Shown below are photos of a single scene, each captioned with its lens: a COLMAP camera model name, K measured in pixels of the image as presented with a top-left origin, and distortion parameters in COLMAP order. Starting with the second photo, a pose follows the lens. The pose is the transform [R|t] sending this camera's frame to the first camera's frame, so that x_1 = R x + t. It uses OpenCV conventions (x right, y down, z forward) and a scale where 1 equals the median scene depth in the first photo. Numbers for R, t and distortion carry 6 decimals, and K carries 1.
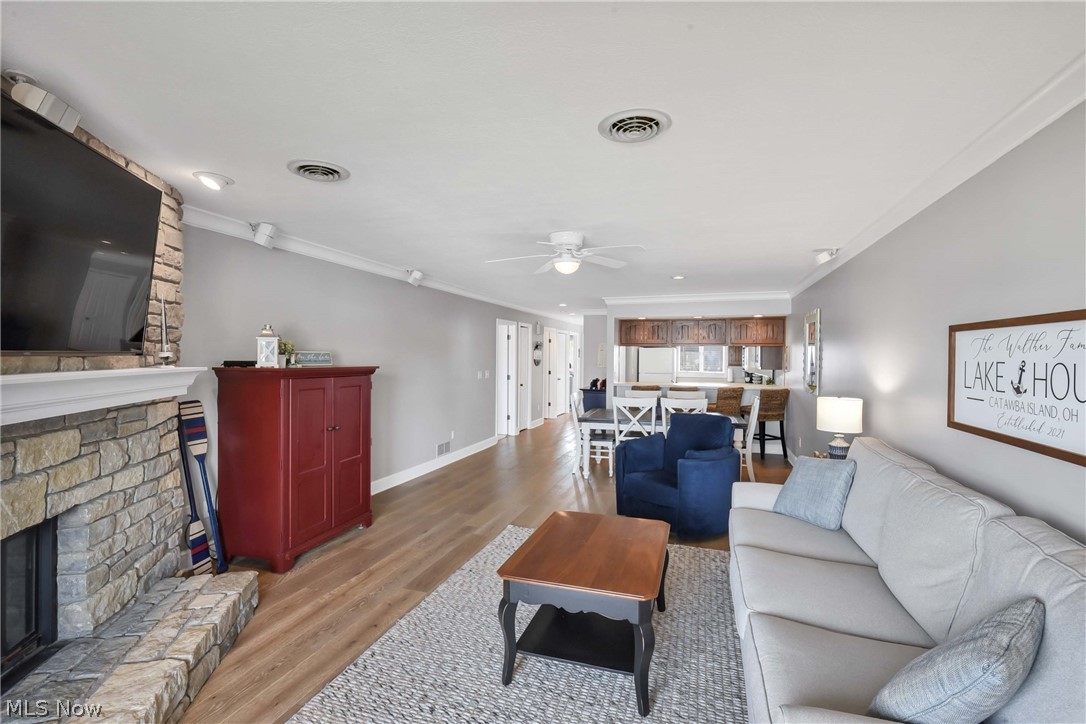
lens RADIAL K [[490.7, 0, 541.6], [0, 490.7, 367.1], [0, 0, 1]] dist [-0.003119, -0.009180]
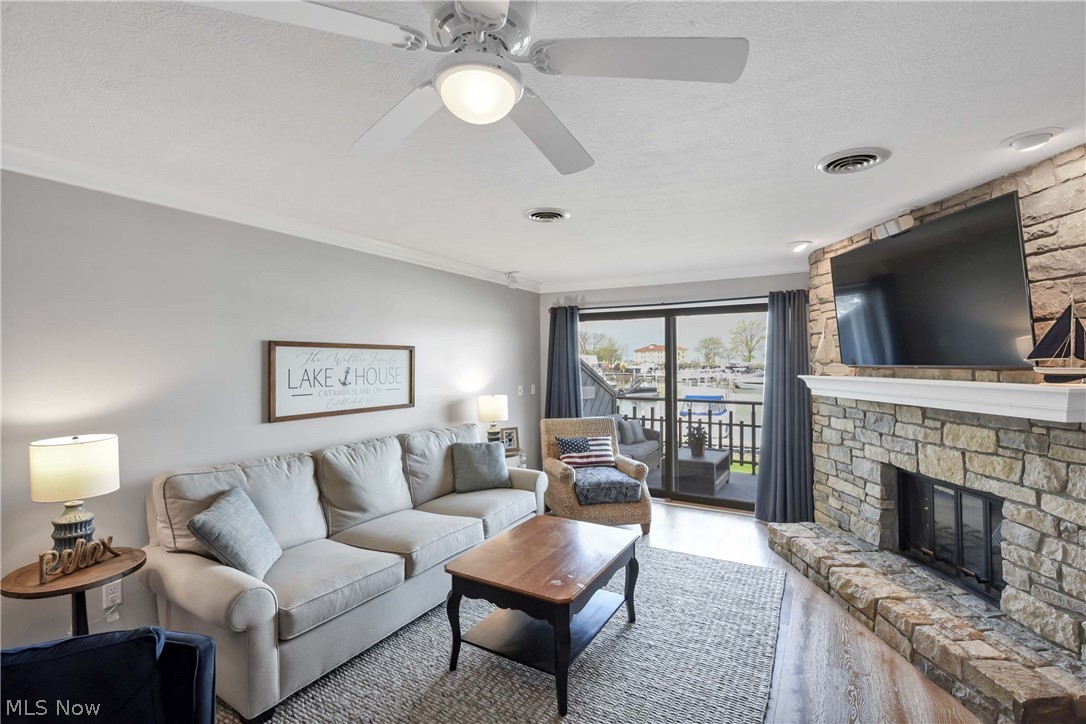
lens RADIAL K [[498.8, 0, 566.4], [0, 498.8, 364.3], [0, 0, 1]] dist [-0.002571, -0.010591]
pose [[-0.987457, -0.005810, 0.157781, -0.112871], [-0.001823, 0.999676, 0.025402, -0.064649], [-0.157878, 0.024796, -0.987147, 2.392915]]
